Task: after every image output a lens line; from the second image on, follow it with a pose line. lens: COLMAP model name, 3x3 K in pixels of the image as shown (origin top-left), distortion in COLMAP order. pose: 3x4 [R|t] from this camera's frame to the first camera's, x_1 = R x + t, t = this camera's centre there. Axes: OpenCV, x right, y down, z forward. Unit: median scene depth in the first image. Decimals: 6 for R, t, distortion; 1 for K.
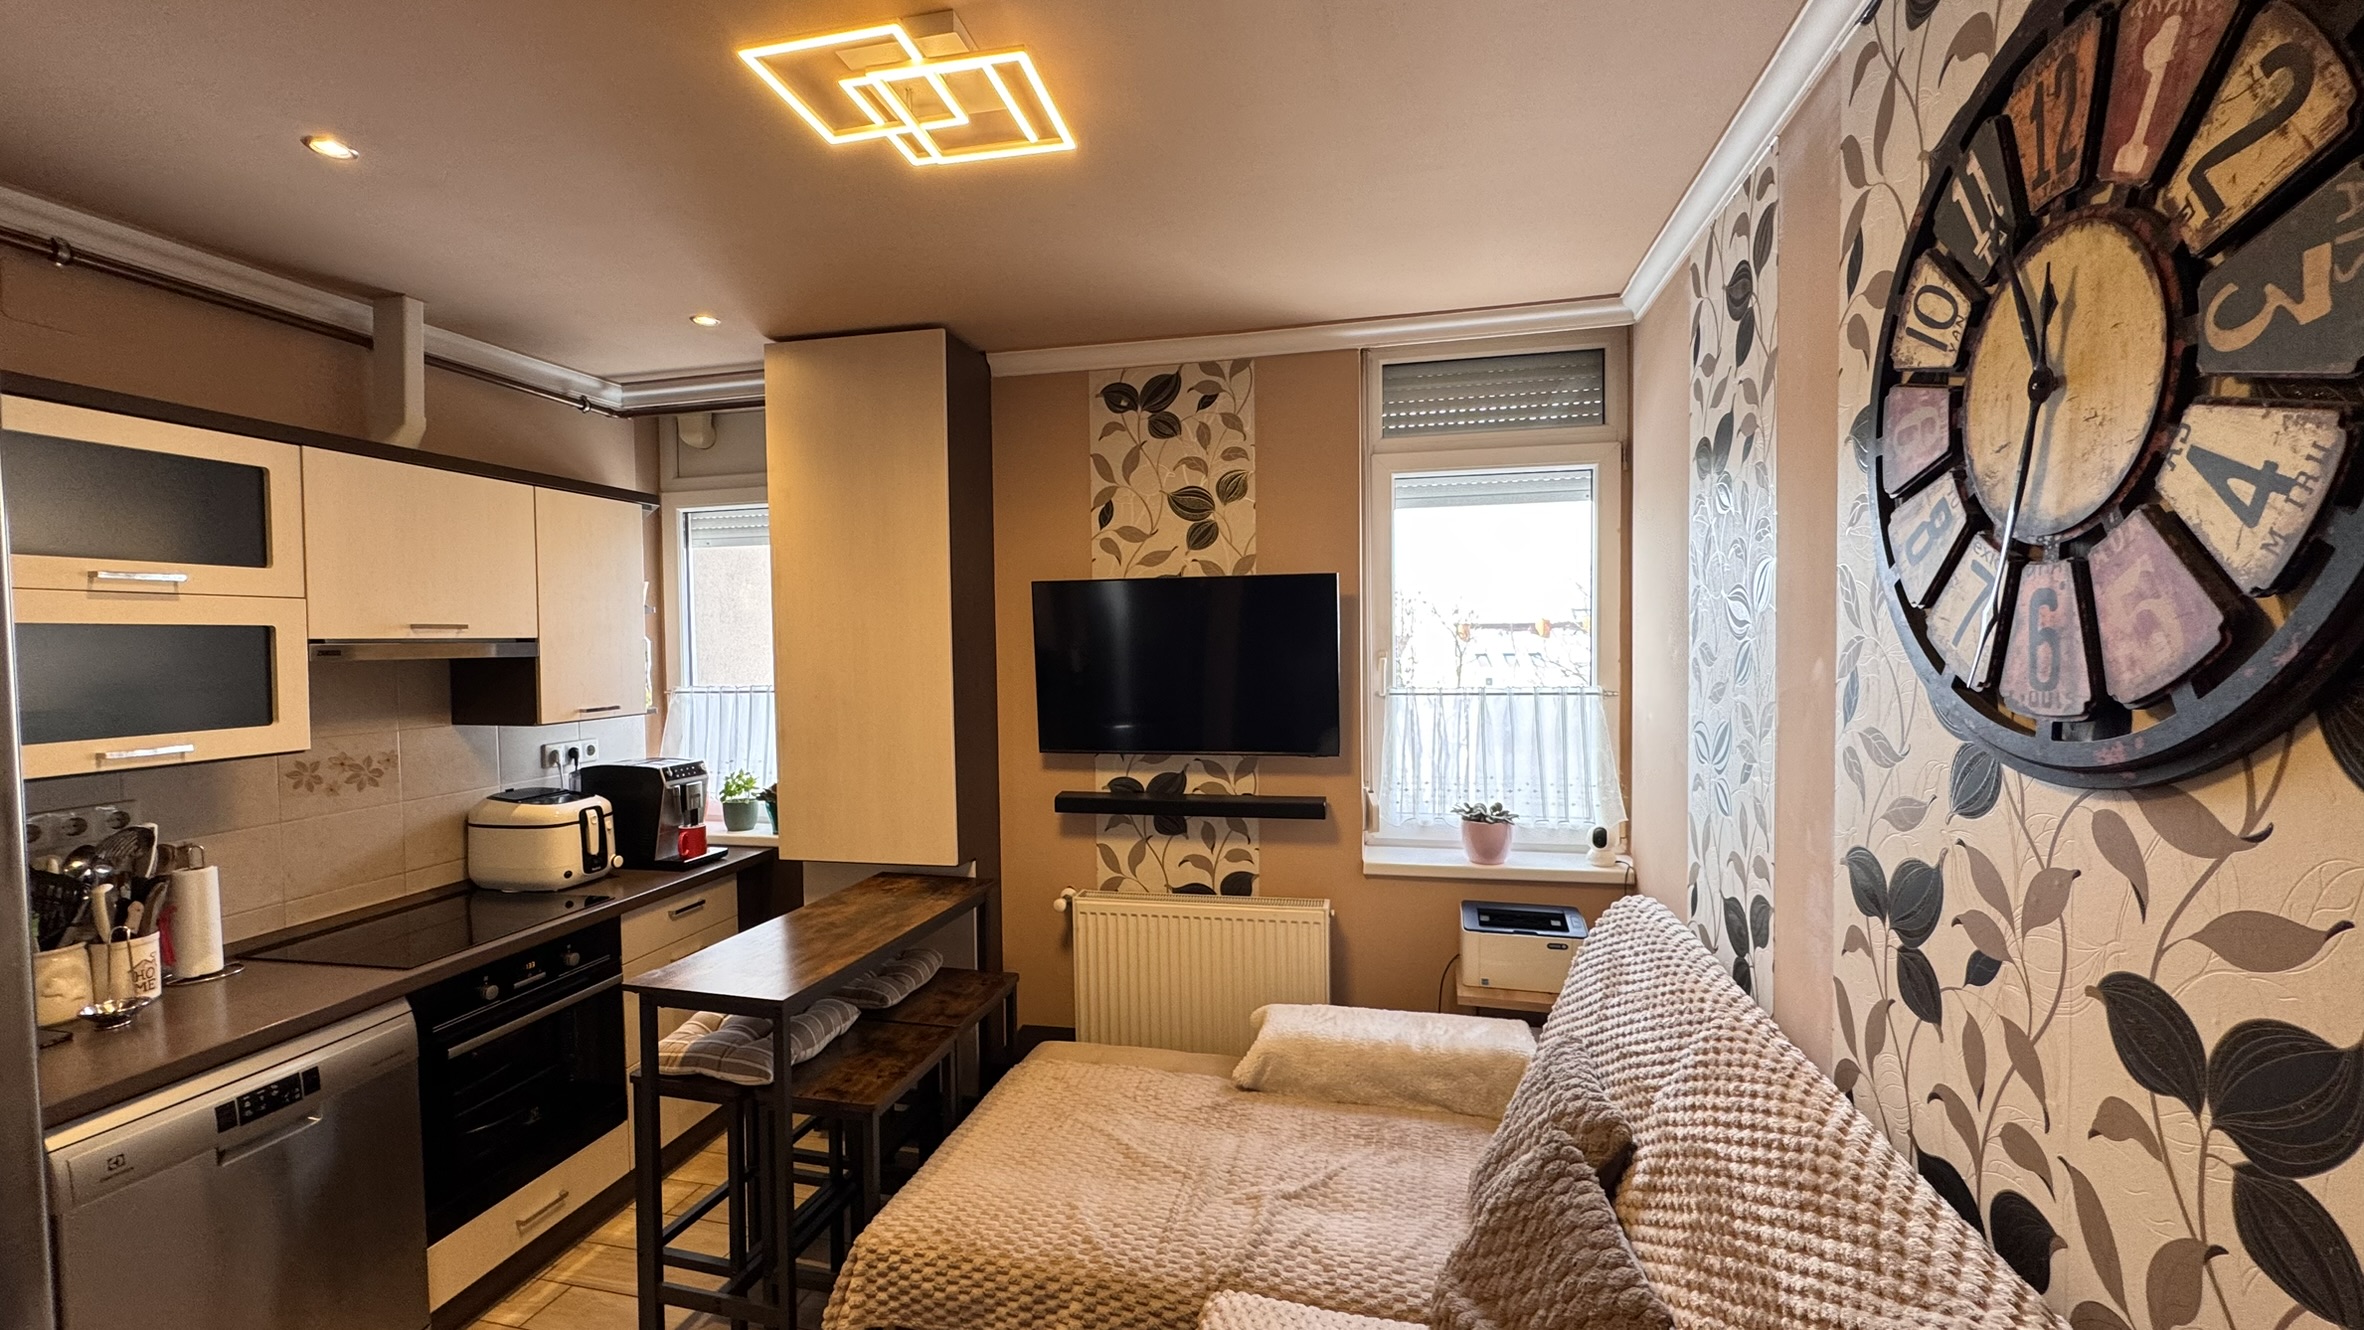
lens RADIAL K [[940.5, 0, 1183.5], [0, 940.5, 667.2], [0, 0, 1]] dist [-0.000483, -0.000225]
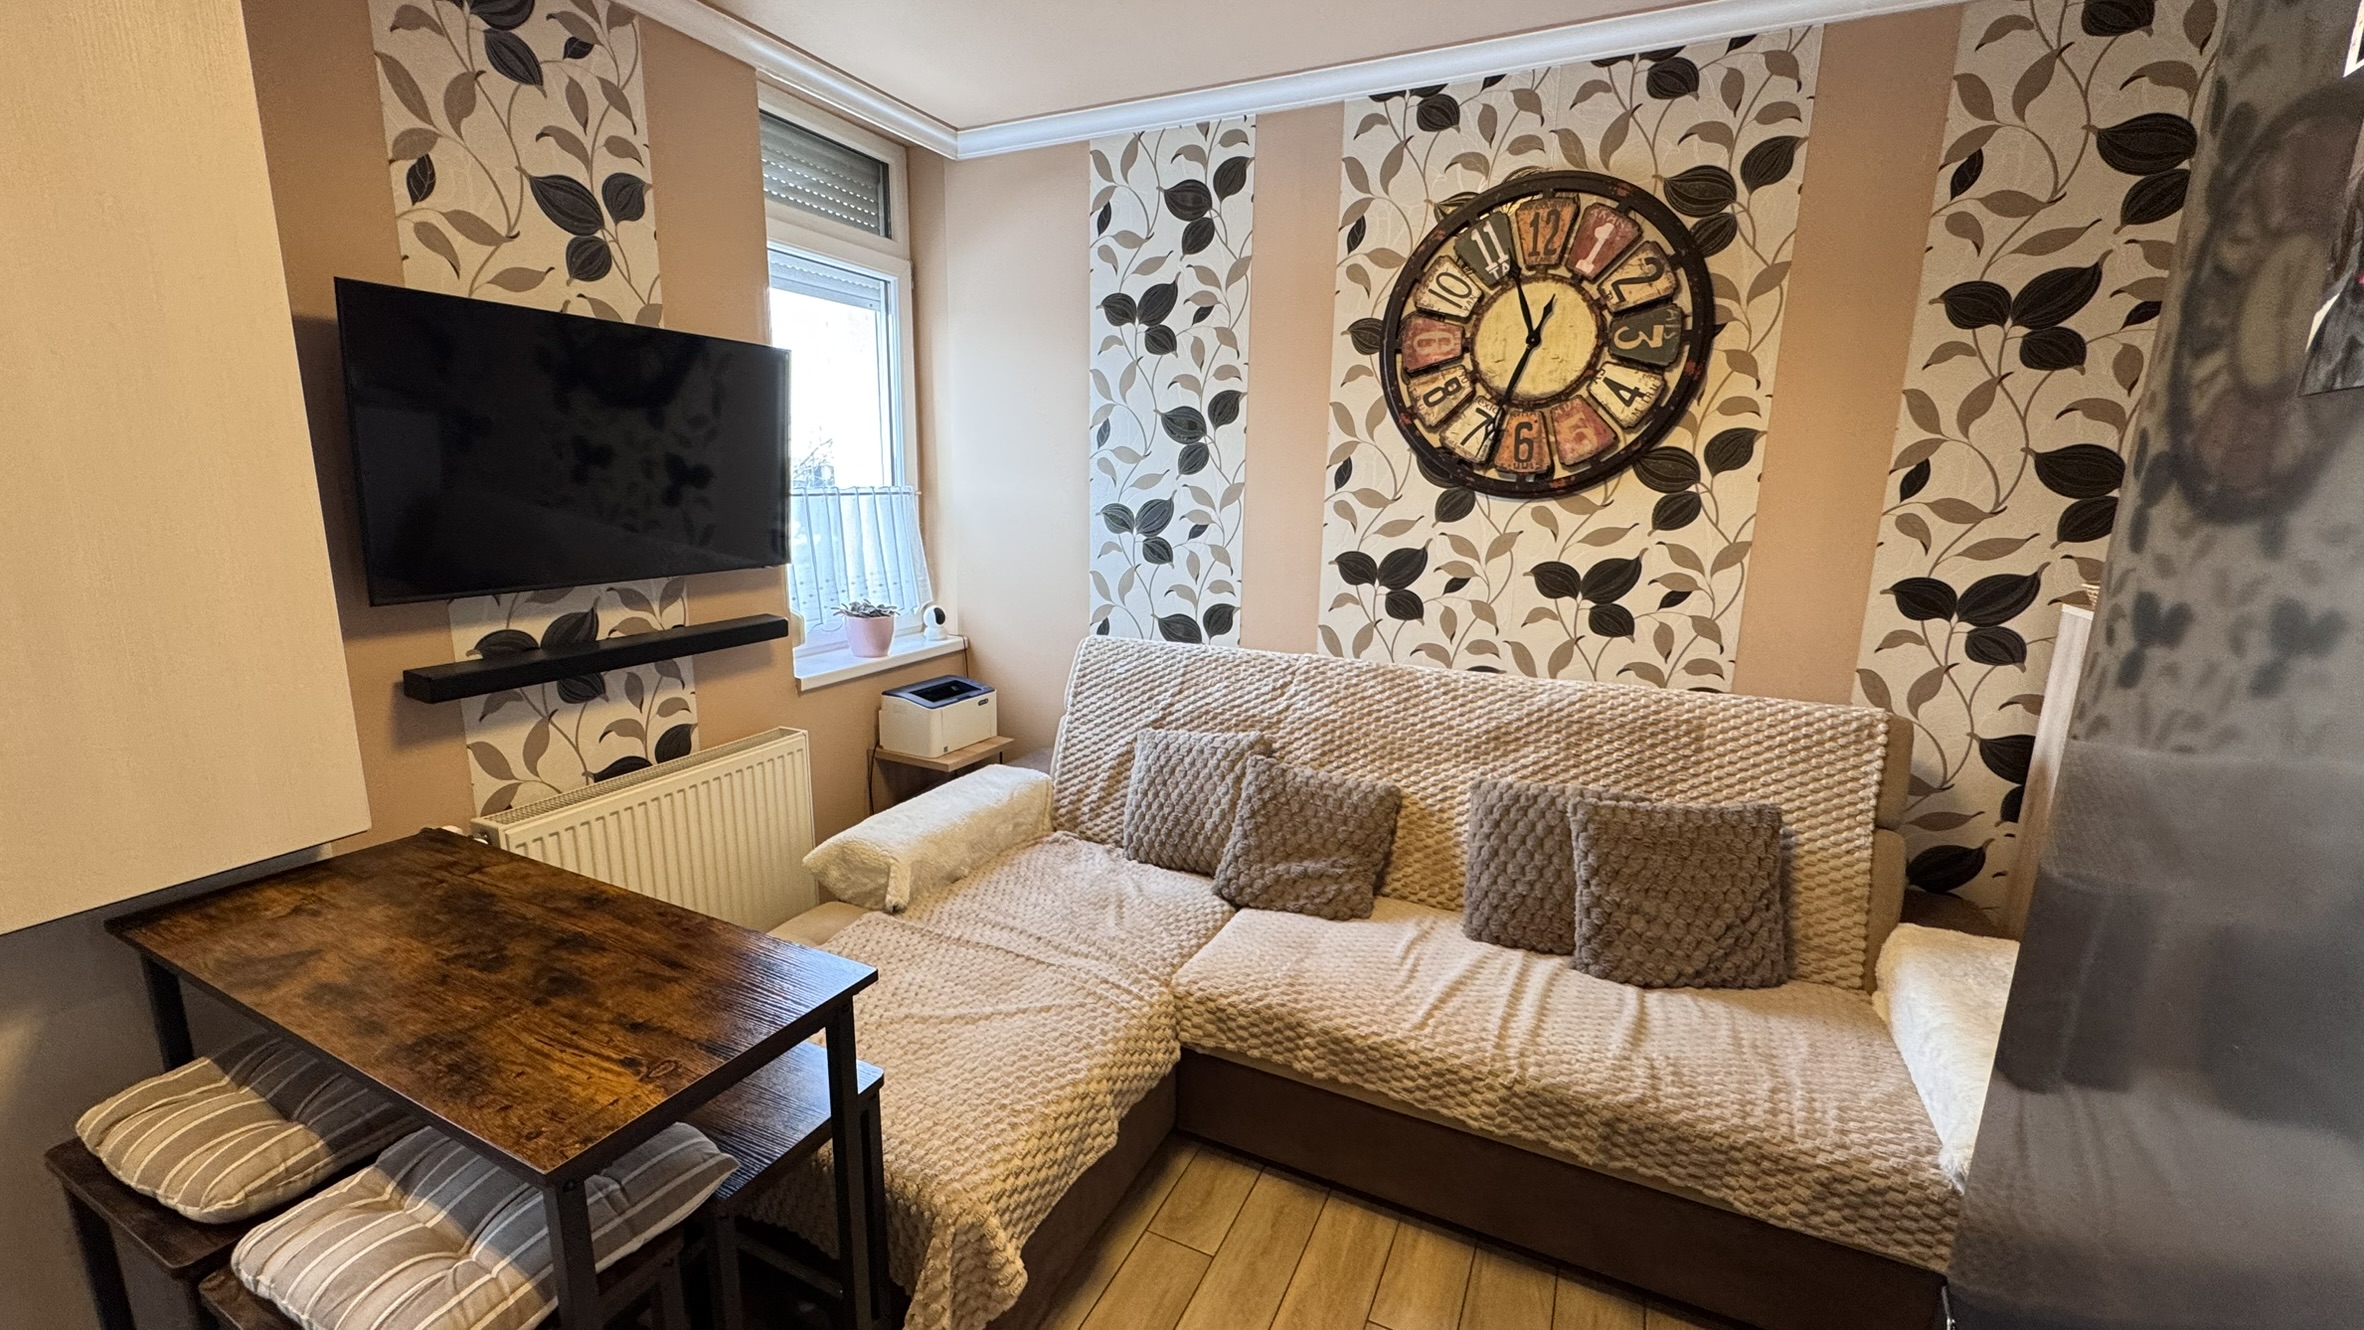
lens RADIAL K [[940.5, 0, 1186.1], [0, 940.5, 666.0], [0, 0, 1]] dist [-0.000483, -0.000225]
pose [[0.214079, -0.179195, 0.960239, -0.710250], [0.010569, 0.983397, 0.181160, 0.036793], [-0.976759, -0.028634, 0.212419, 0.504579]]
